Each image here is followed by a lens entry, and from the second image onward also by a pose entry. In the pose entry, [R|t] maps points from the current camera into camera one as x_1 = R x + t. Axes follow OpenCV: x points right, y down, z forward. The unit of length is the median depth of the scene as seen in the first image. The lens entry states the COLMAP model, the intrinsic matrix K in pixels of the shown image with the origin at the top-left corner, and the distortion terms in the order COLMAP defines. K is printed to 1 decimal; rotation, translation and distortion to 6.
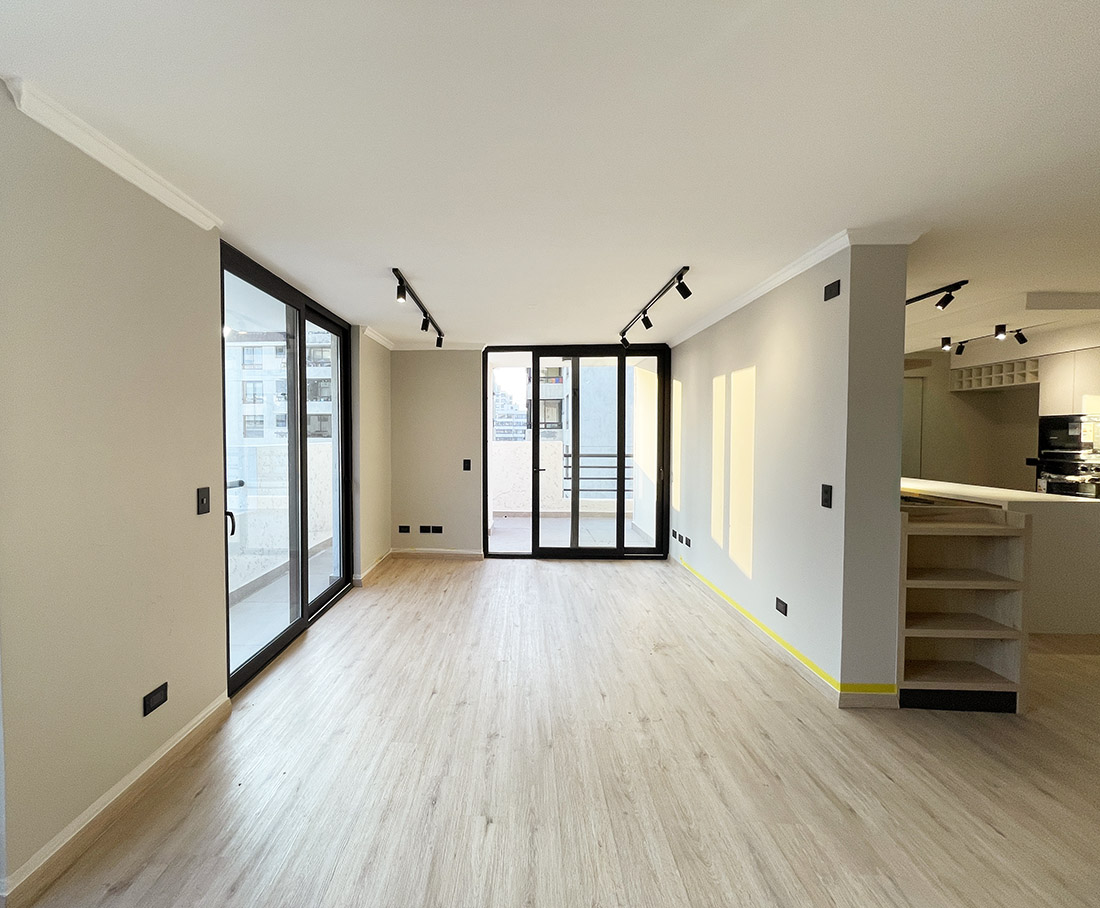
lens RADIAL K [[496.8, 0, 544.3], [0, 496.8, 456.5], [0, 0, 1]] dist [0.000206, 0.000011]
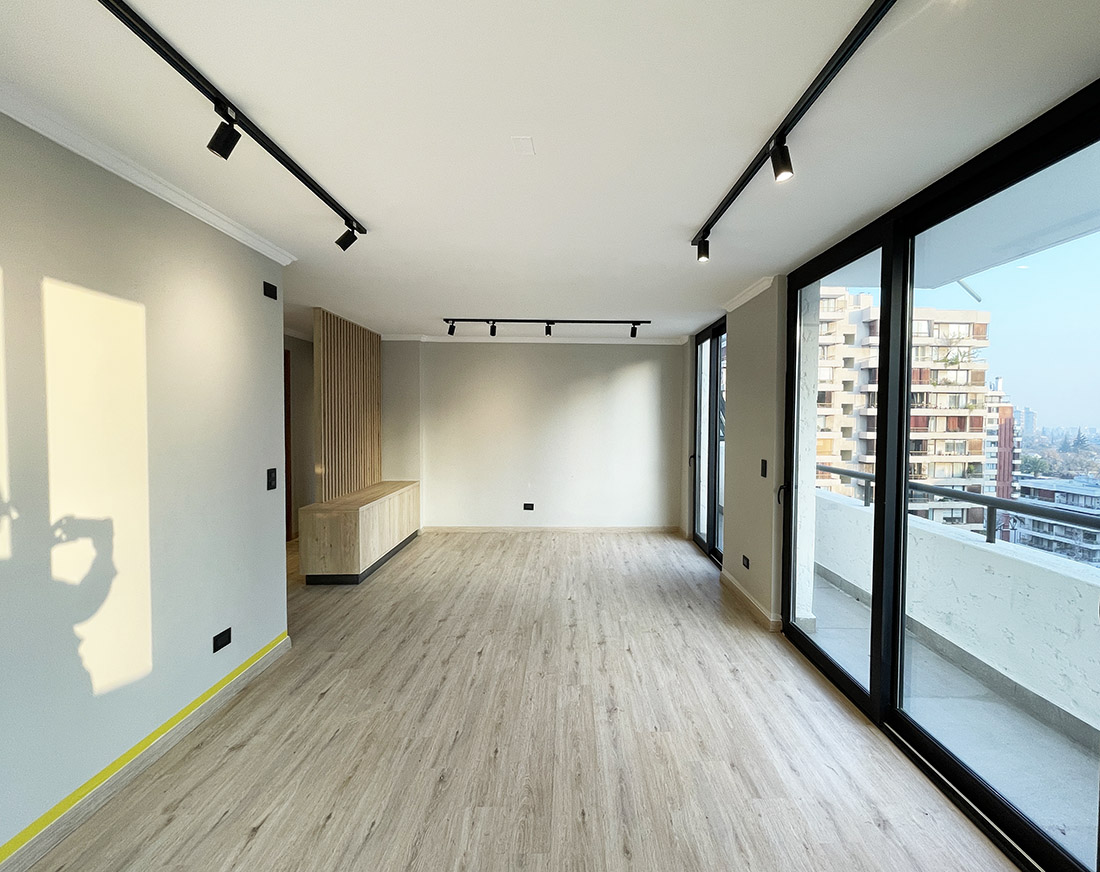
lens RADIAL K [[487.1, 0, 549.4], [0, 487.1, 431.7], [0, 0, 1]] dist [0.000161, 0.000036]
pose [[-0.996995, -0.009226, 0.076918, -0.116033], [-0.003695, 0.997416, 0.071749, -0.101268], [-0.077382, 0.071249, -0.994452, 2.004297]]
